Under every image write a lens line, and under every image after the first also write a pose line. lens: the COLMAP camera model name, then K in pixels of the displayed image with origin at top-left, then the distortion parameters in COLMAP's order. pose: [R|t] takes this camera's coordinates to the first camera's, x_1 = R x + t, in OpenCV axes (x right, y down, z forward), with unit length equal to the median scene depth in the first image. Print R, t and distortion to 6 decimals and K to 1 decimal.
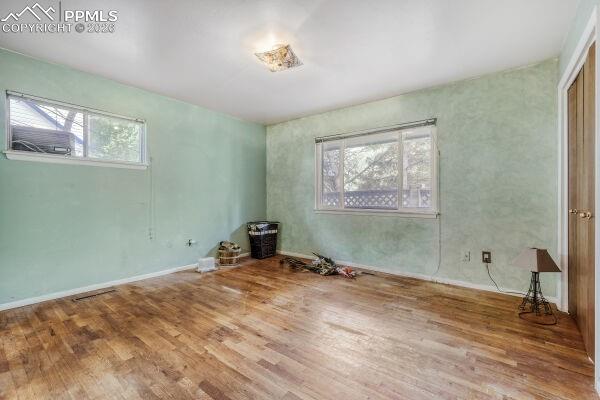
lens RADIAL K [[265.6, 0, 297.5], [0, 265.6, 199.2], [0, 0, 1]] dist [-0.003006, -0.000302]
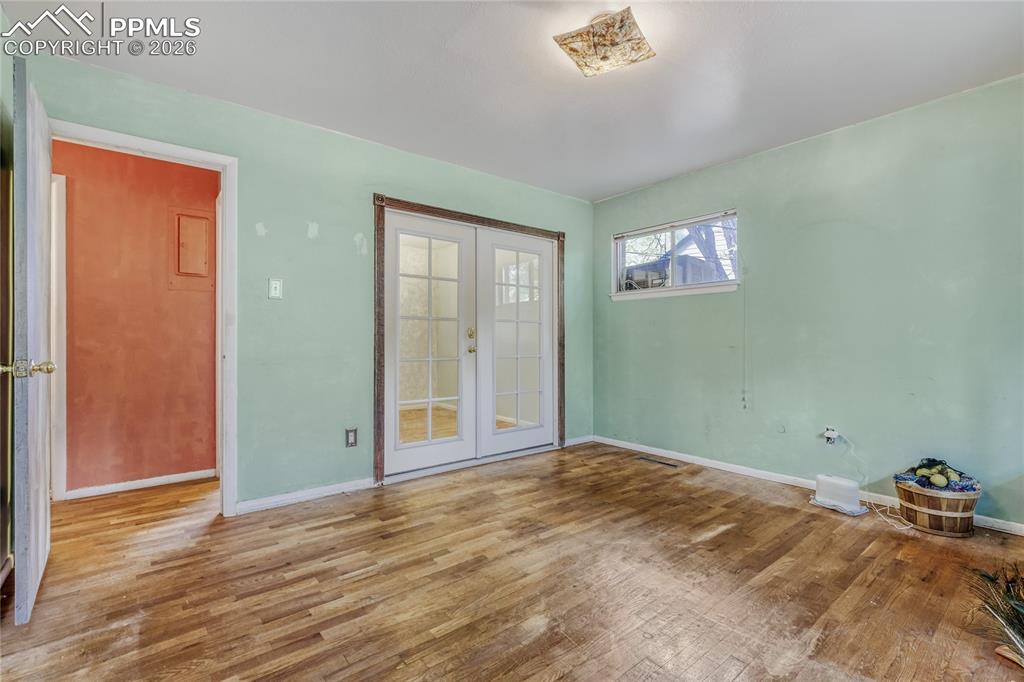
lens RADIAL K [[453.2, 0, 507.0], [0, 453.2, 340.2], [0, 0, 1]] dist [-0.003006, -0.000302]
pose [[-0.209978, 0.003044, -0.977701, 0.671275], [-0.003203, 0.999988, 0.003801, -0.003024], [0.977701, 0.003930, -0.209965, 0.876942]]
